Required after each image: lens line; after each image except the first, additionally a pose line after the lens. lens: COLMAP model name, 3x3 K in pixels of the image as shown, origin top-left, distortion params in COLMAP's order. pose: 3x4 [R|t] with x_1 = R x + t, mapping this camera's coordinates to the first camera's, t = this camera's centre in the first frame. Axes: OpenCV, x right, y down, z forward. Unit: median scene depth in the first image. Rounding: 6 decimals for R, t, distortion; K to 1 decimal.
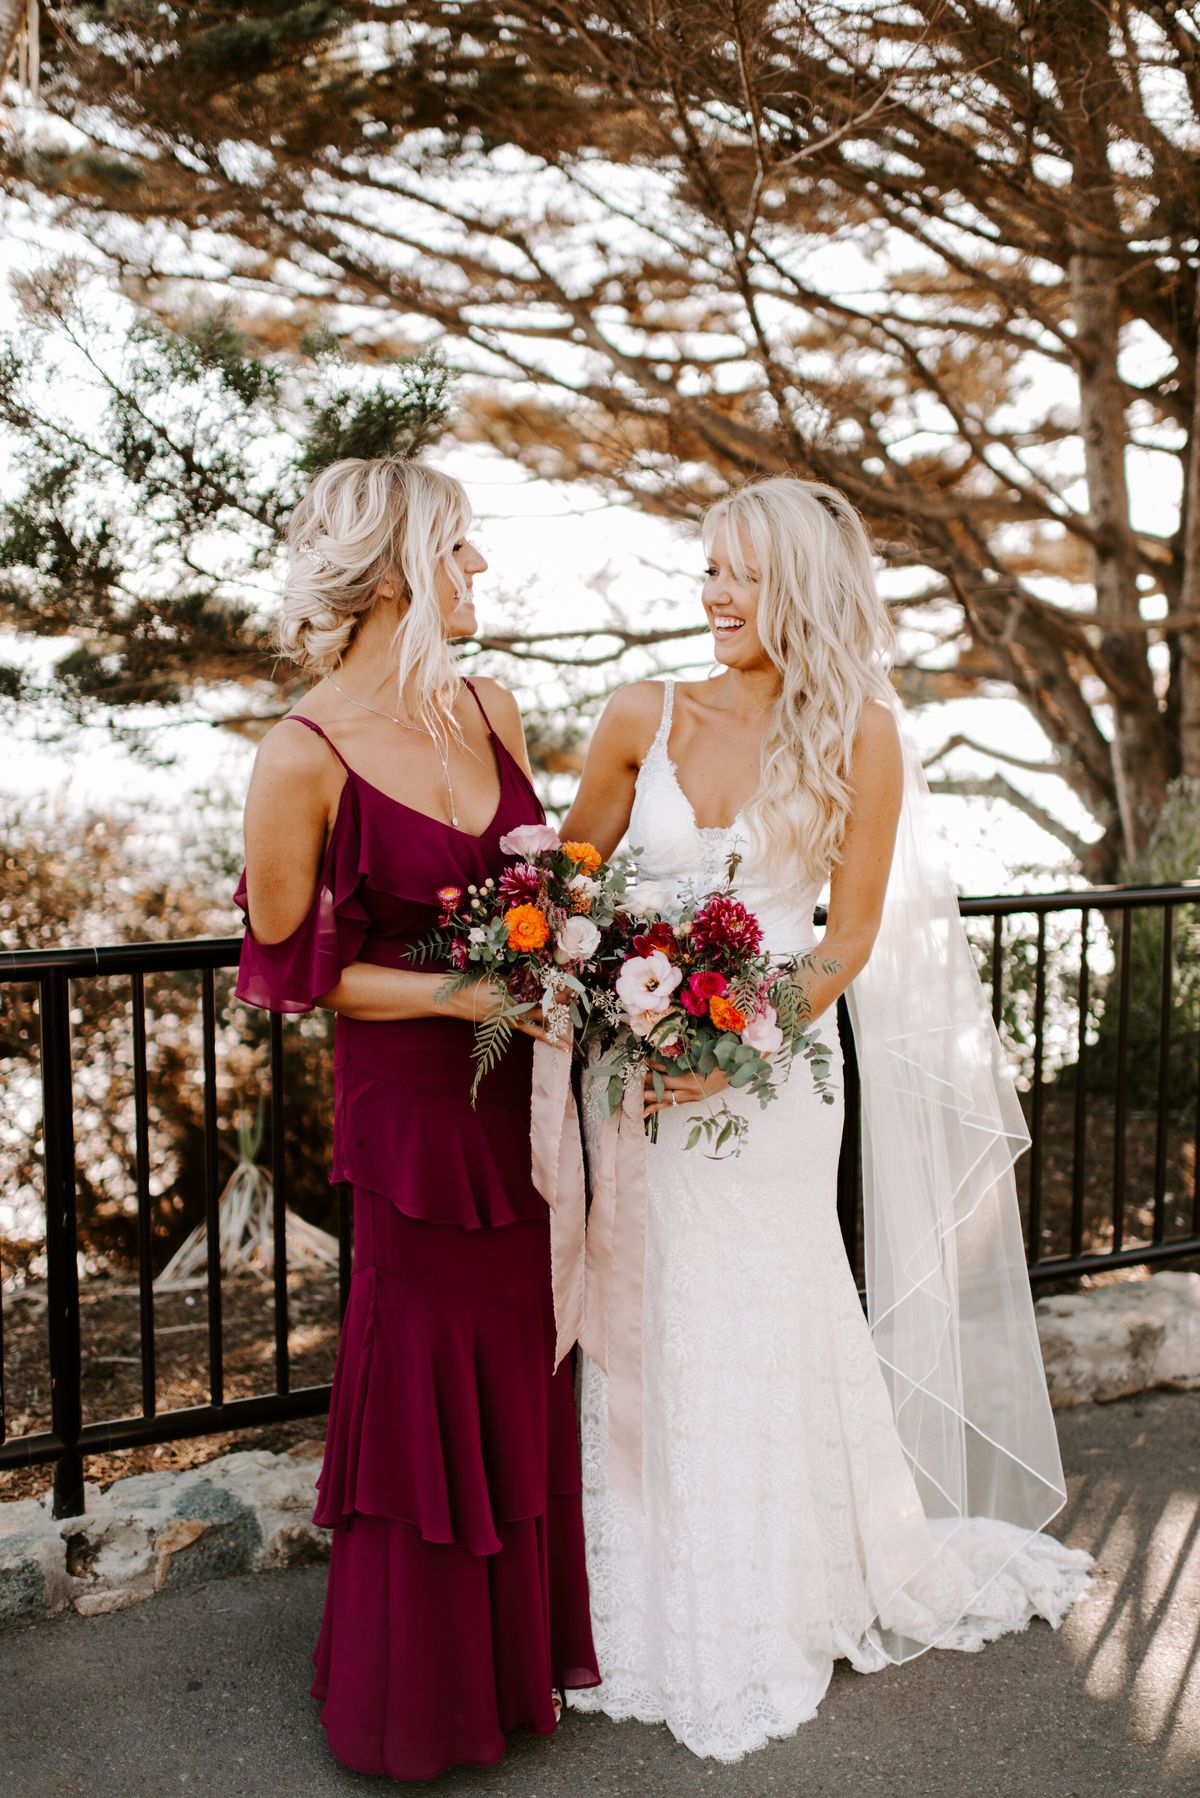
lens RADIAL K [[1928.8, 0, 601.4], [0, 1928.8, 834.4], [0, 0, 1]] dist [-0.039007, -0.003270]
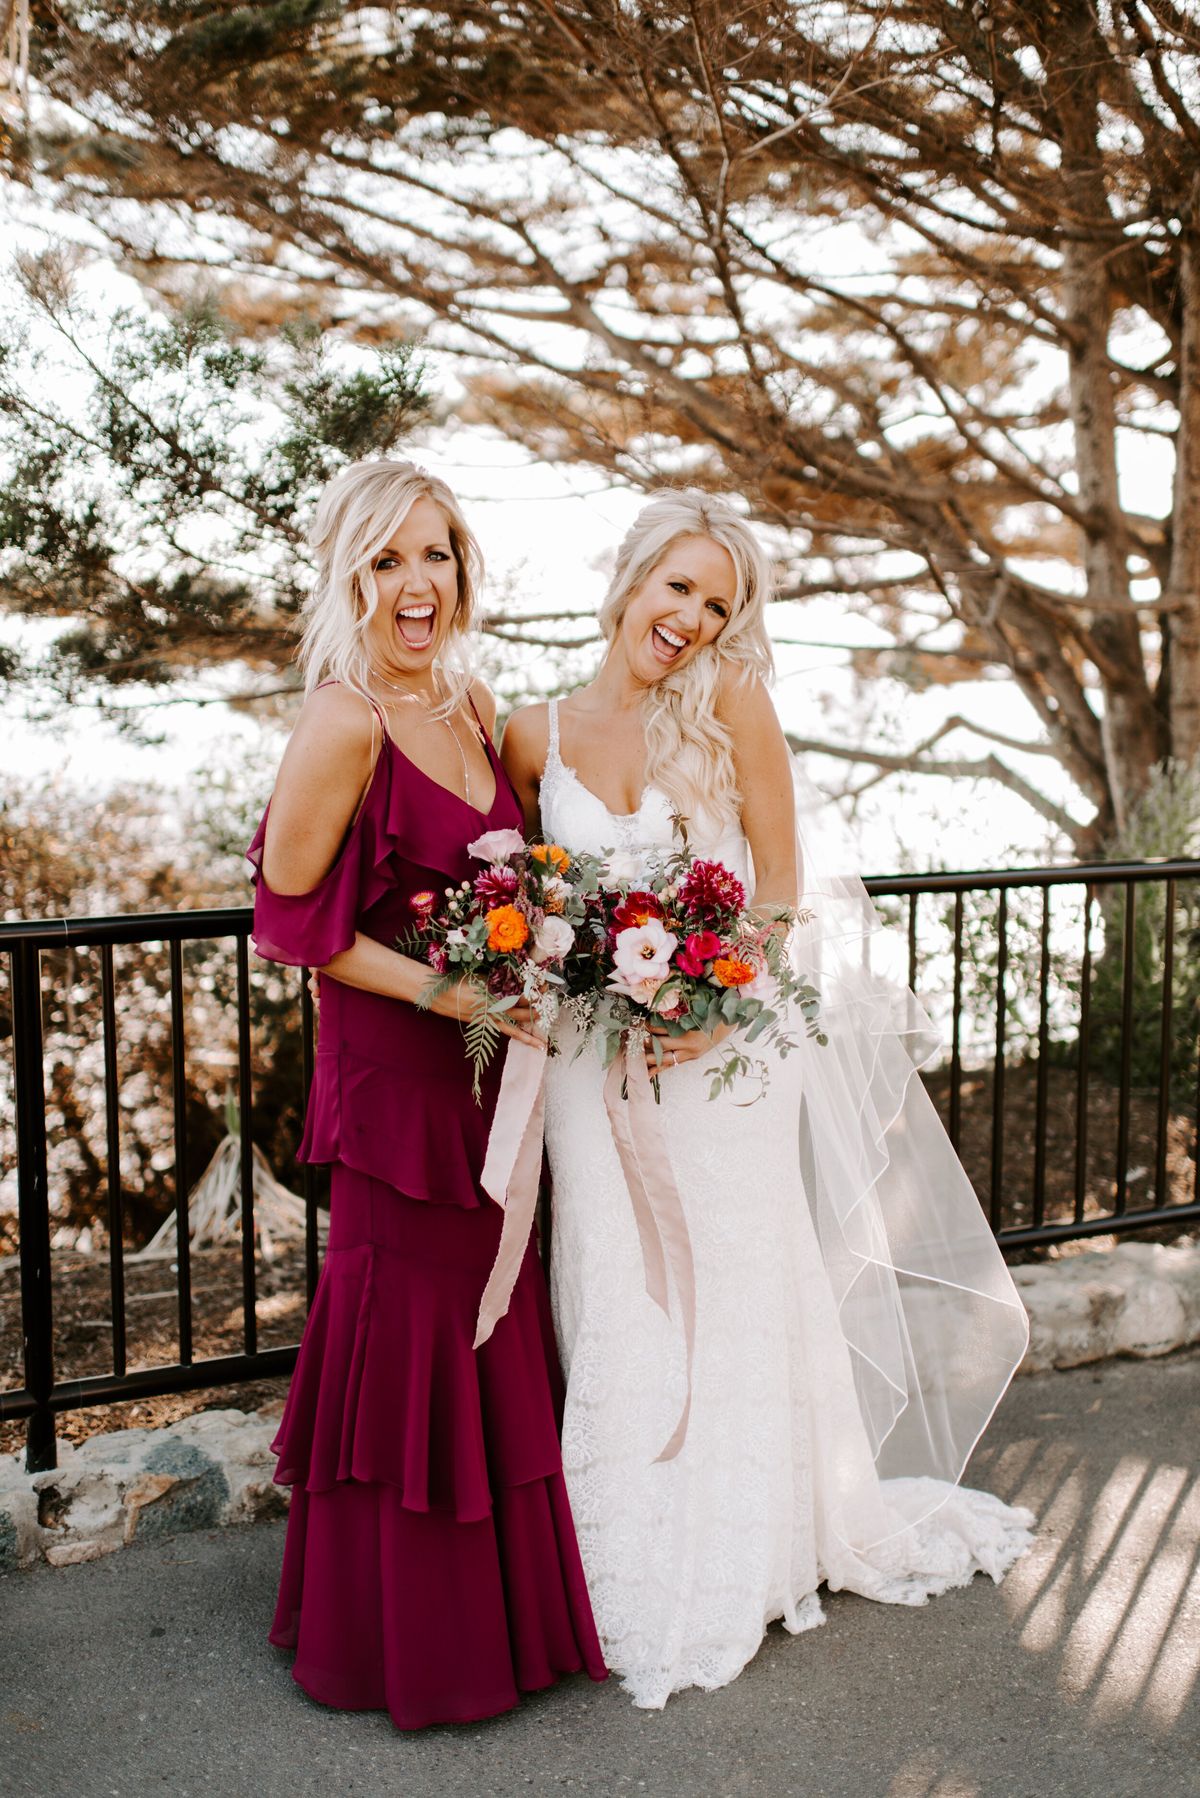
lens RADIAL K [[1928.8, 0, 601.4], [0, 1928.8, 834.4], [0, 0, 1]] dist [-0.039007, -0.003270]
pose [[0.999952, 0.001144, -0.009709, 0.020493], [-0.001055, 0.999958, 0.009121, 0.002201], [0.009719, -0.009111, 0.999911, -0.016208]]
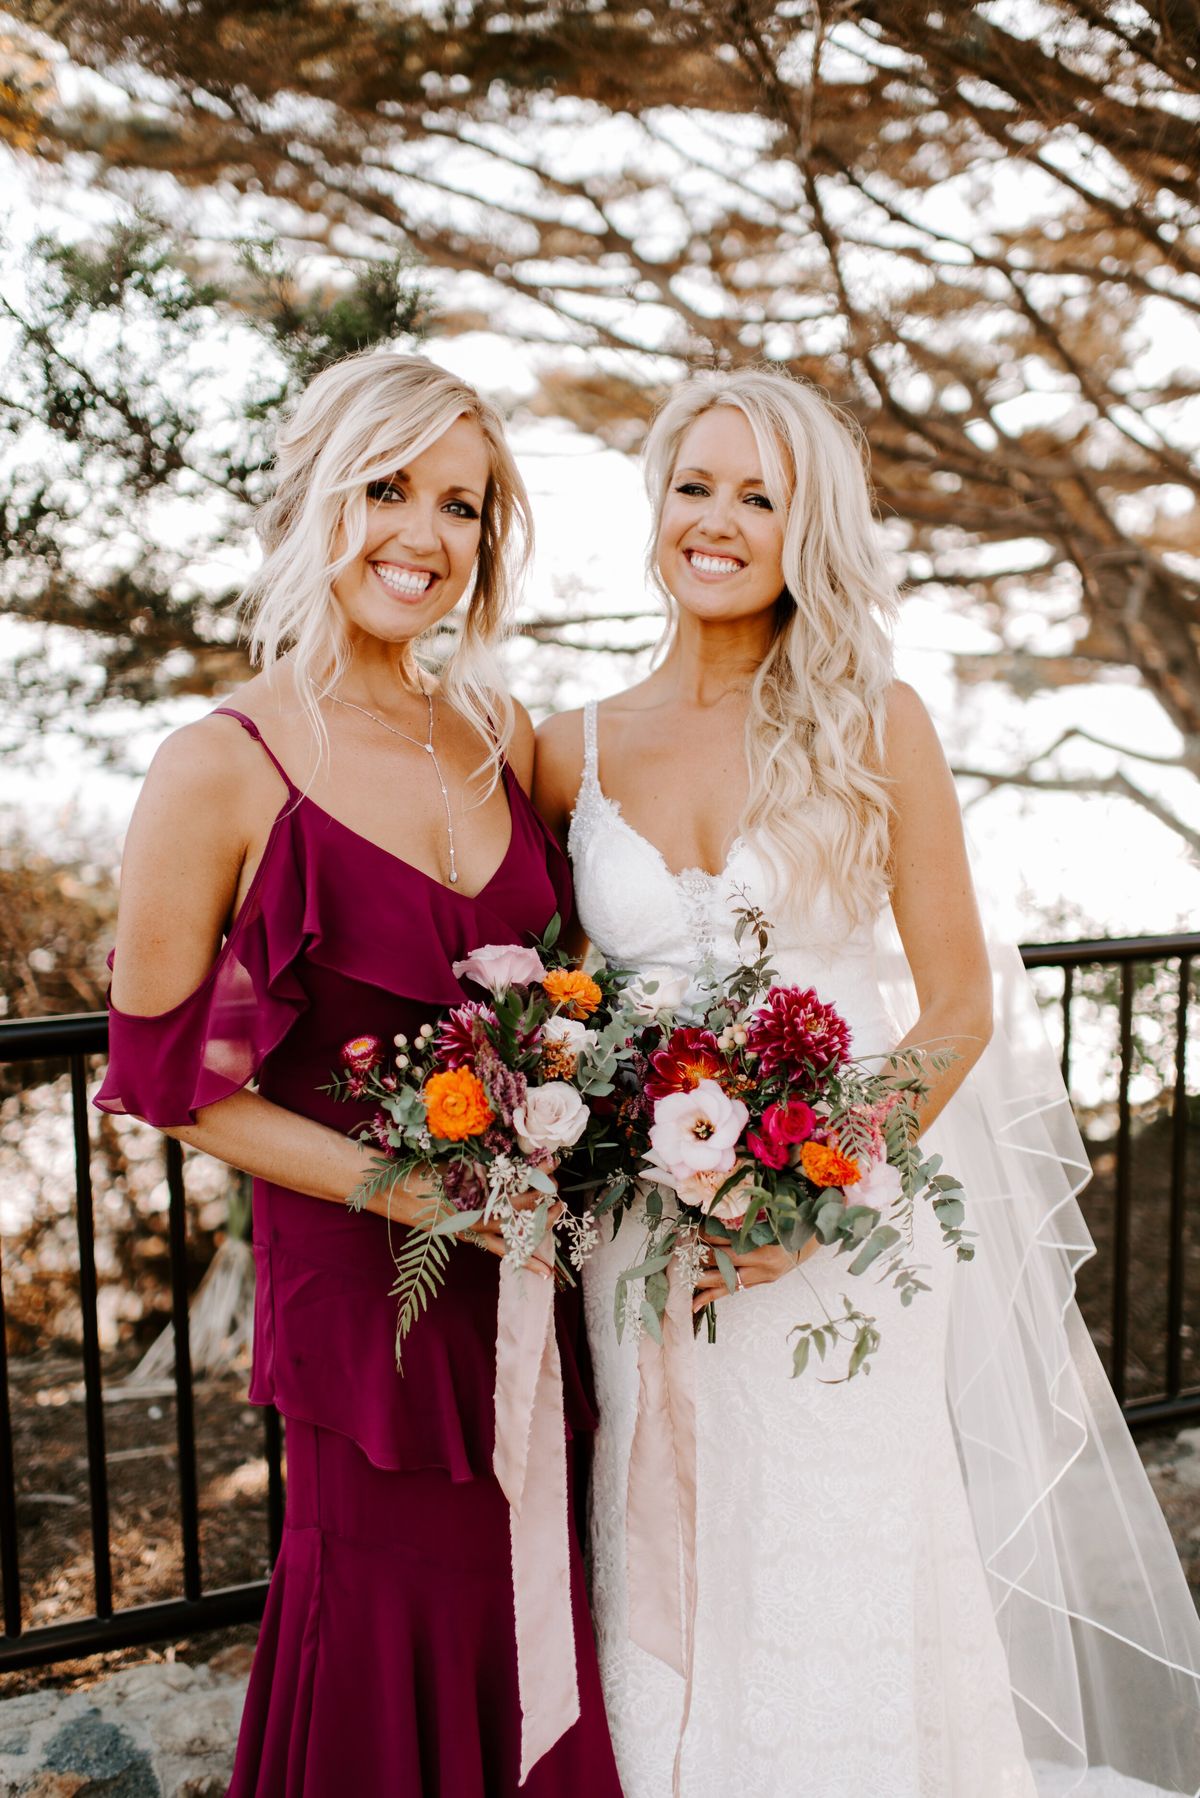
lens RADIAL K [[1928.8, 0, 601.4], [0, 1928.8, 834.4], [0, 0, 1]] dist [-0.039007, -0.003270]
pose [[0.998288, -0.006497, -0.058129, 0.029778], [0.006848, 0.999960, 0.005839, -0.013975], [0.058089, -0.006227, 0.998292, 0.154126]]
